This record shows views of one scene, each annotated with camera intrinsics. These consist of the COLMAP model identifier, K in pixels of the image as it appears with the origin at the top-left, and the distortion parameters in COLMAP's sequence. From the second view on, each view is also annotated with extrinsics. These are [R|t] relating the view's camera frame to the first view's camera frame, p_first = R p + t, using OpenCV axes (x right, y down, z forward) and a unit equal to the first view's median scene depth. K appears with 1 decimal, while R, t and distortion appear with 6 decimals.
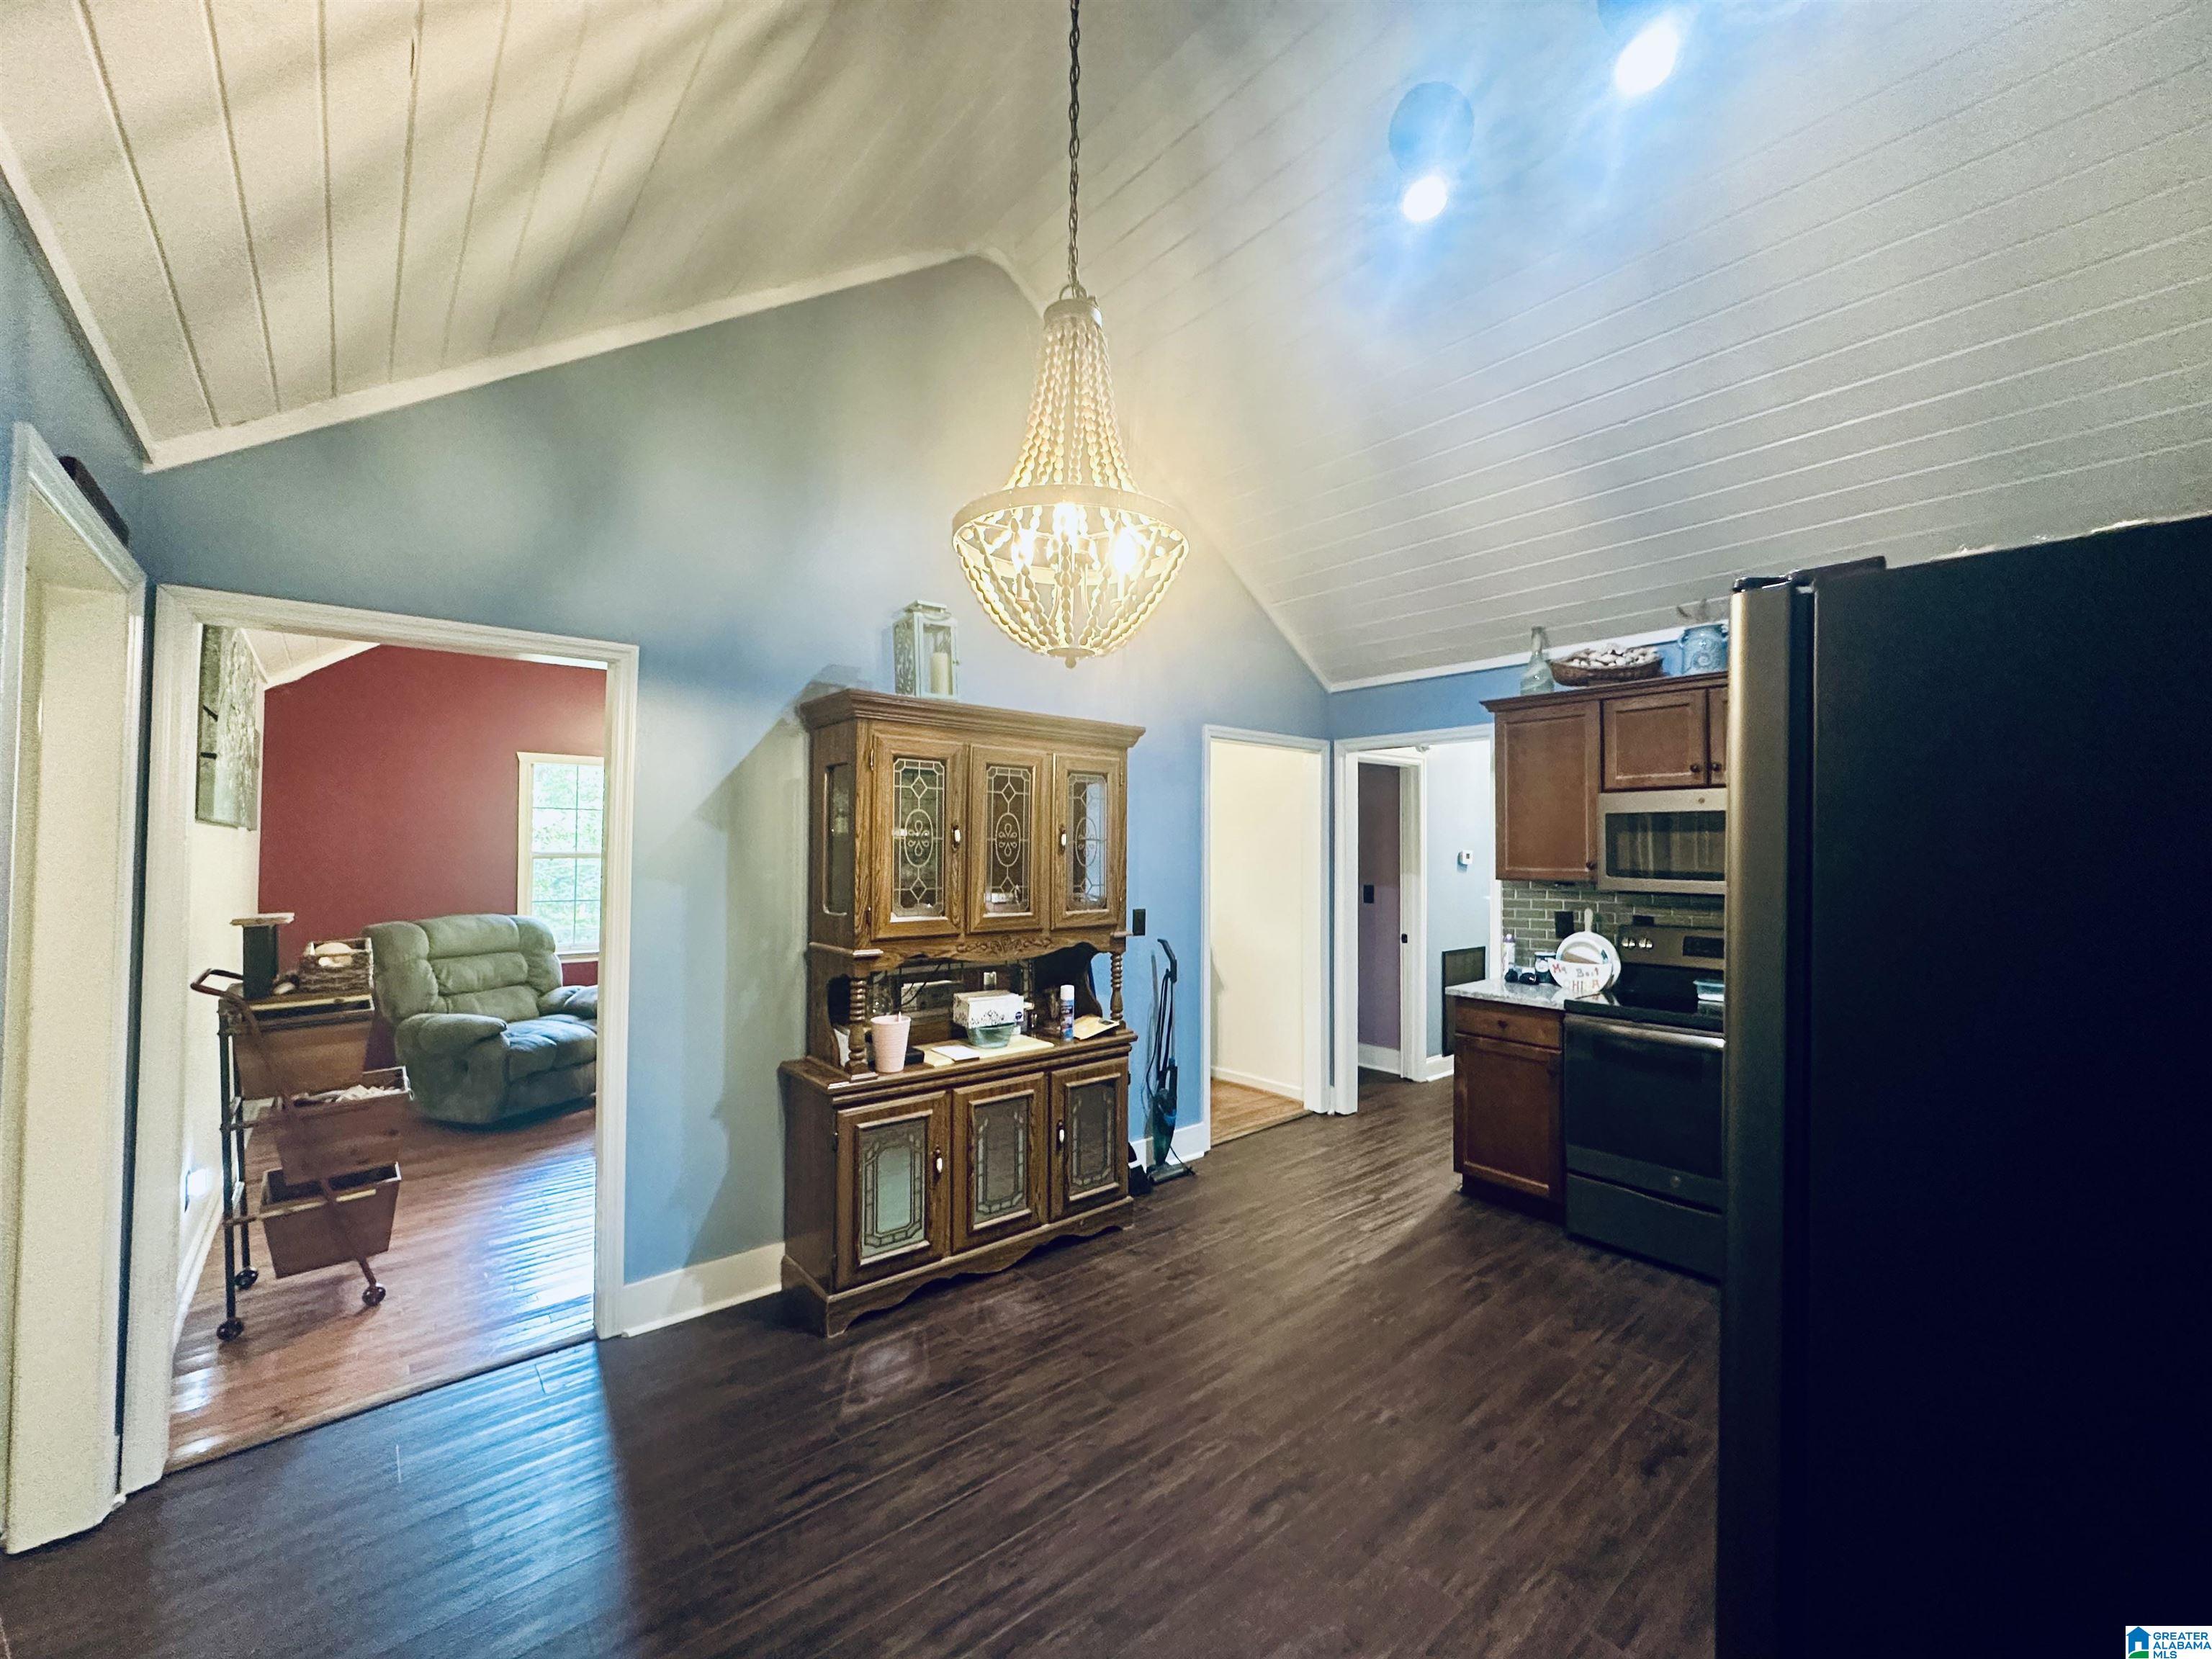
lens RADIAL K [[882.7, 0, 1106.0], [0, 882.7, 829.5], [0, 0, 1]] dist [-0.000463, 0.000082]
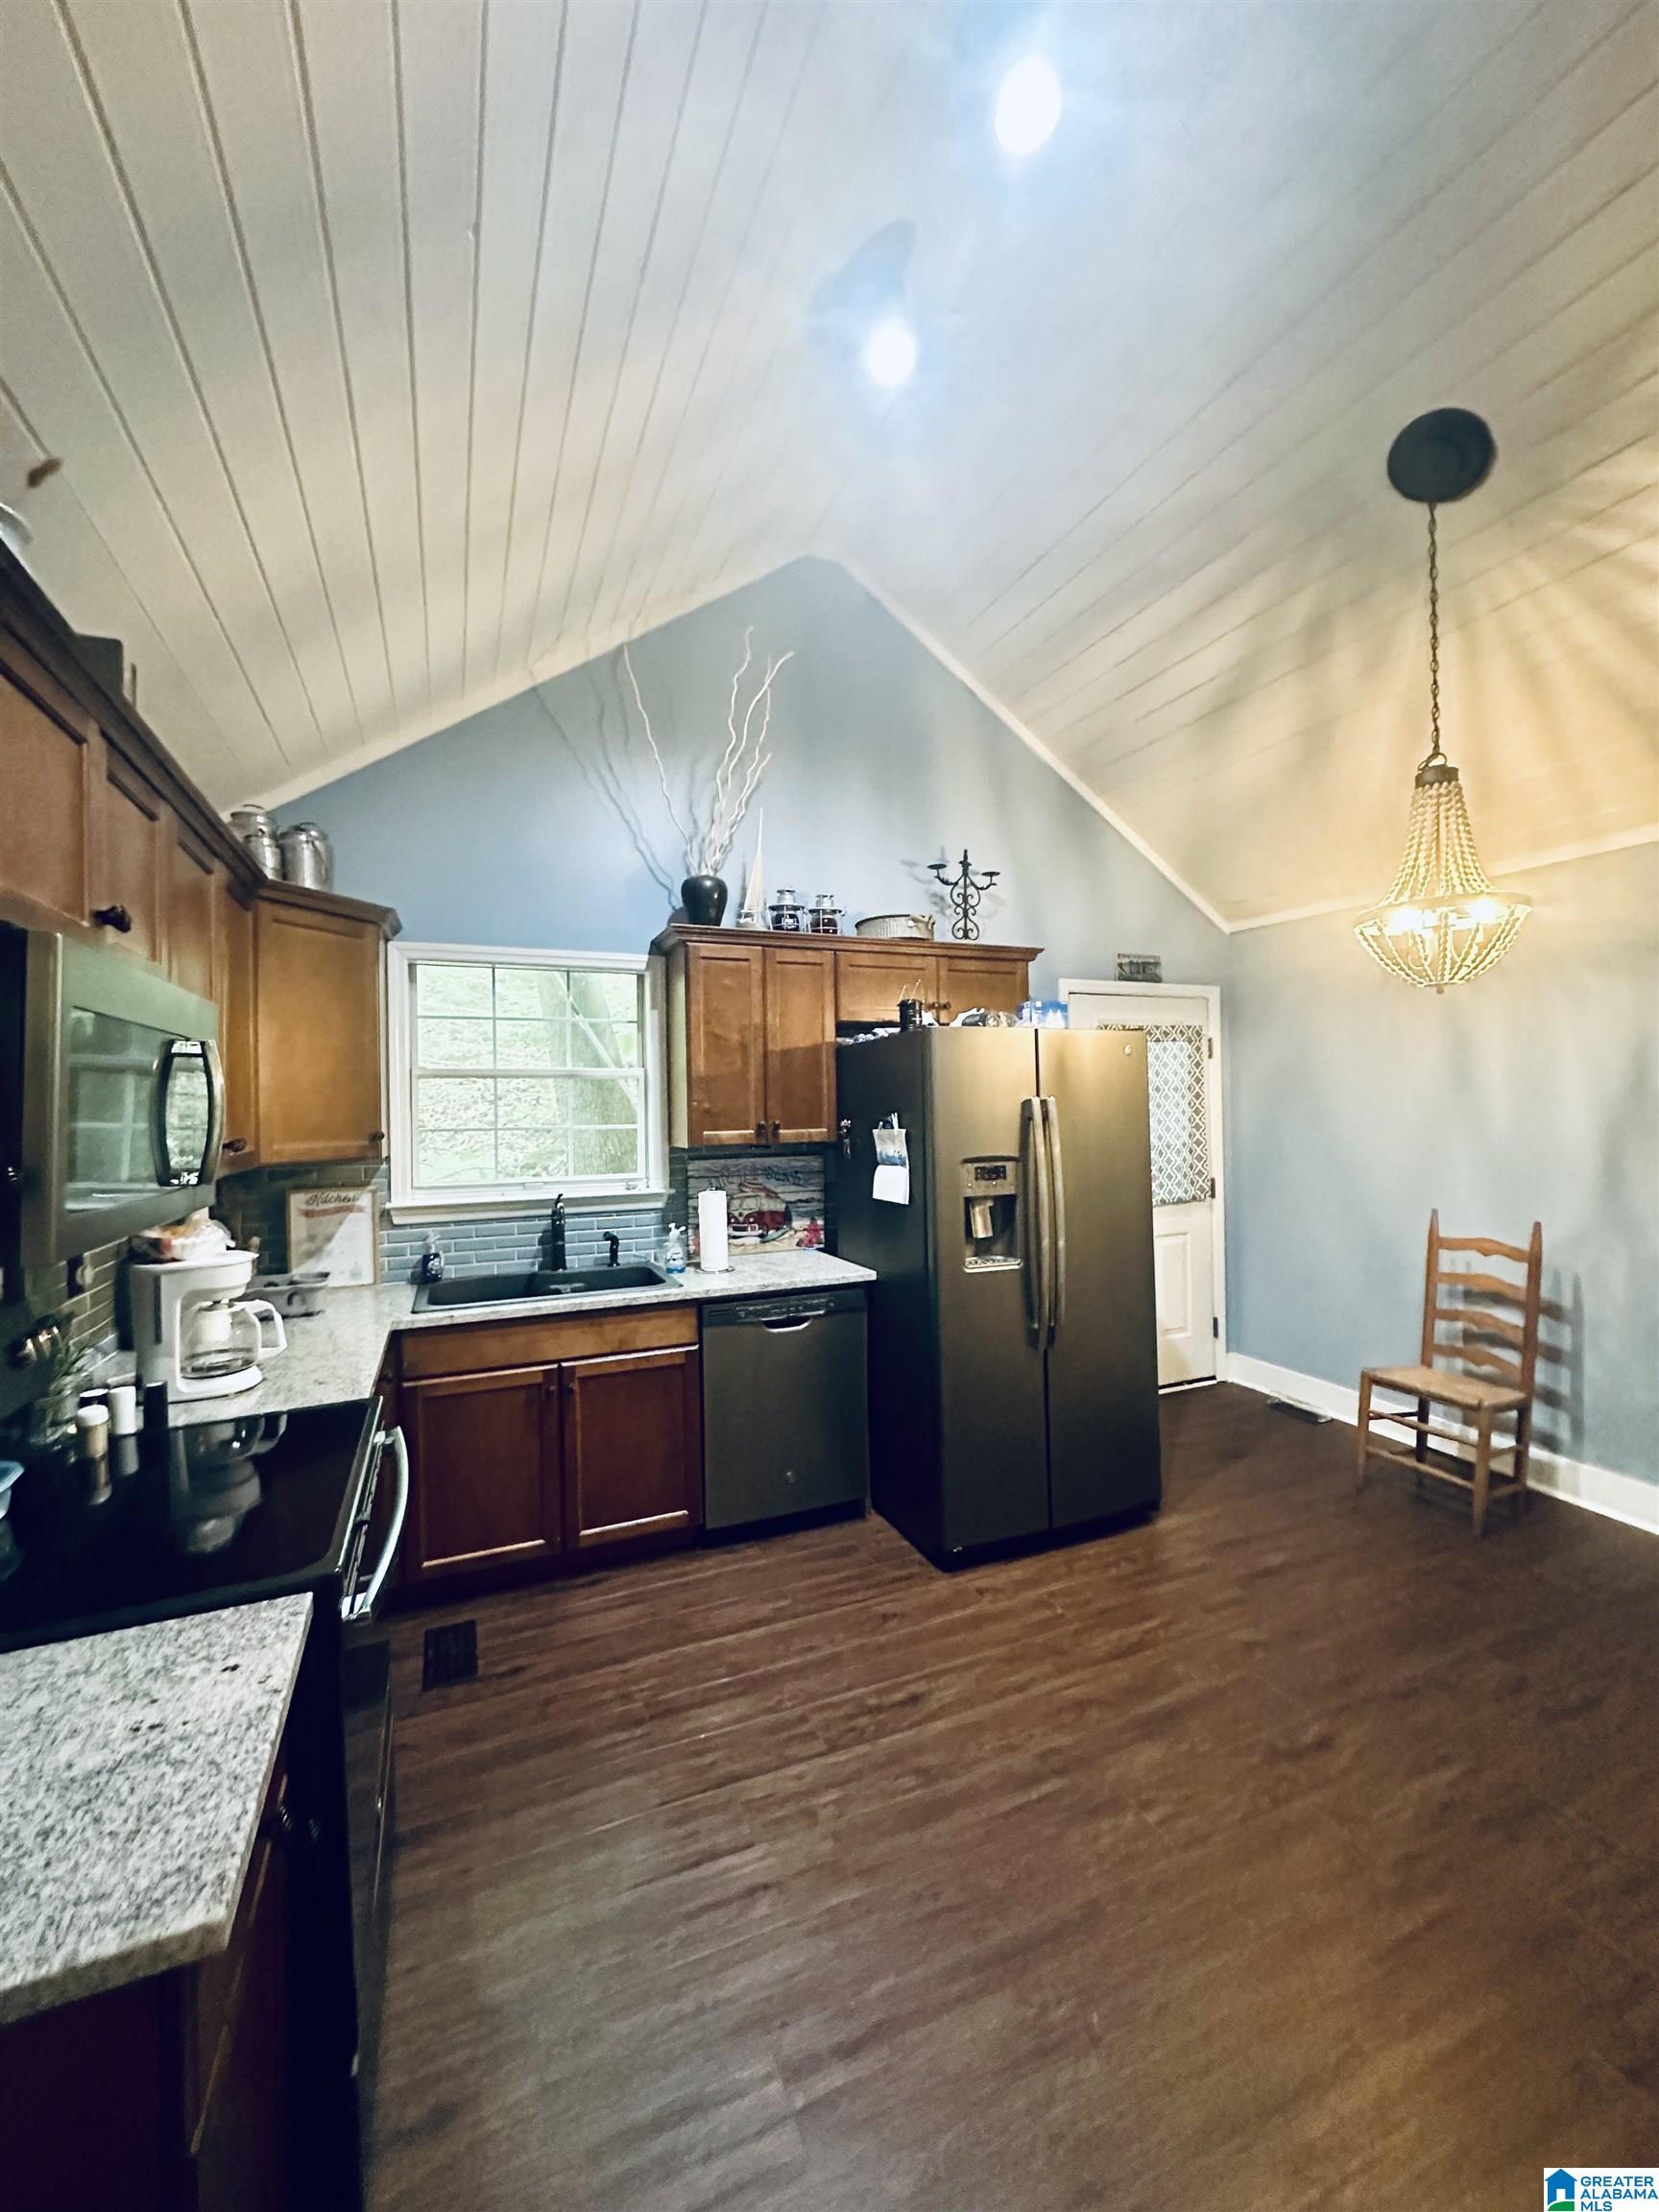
lens RADIAL K [[882.7, 0, 829.5], [0, 882.7, 1106.0], [0, 0, 1]] dist [-0.000463, 0.000082]
pose [[-0.953832, 0.017666, 0.299820, 0.371880], [0.007363, 0.999344, -0.035459, 0.048861], [-0.300249, -0.031615, -0.953337, 2.012741]]
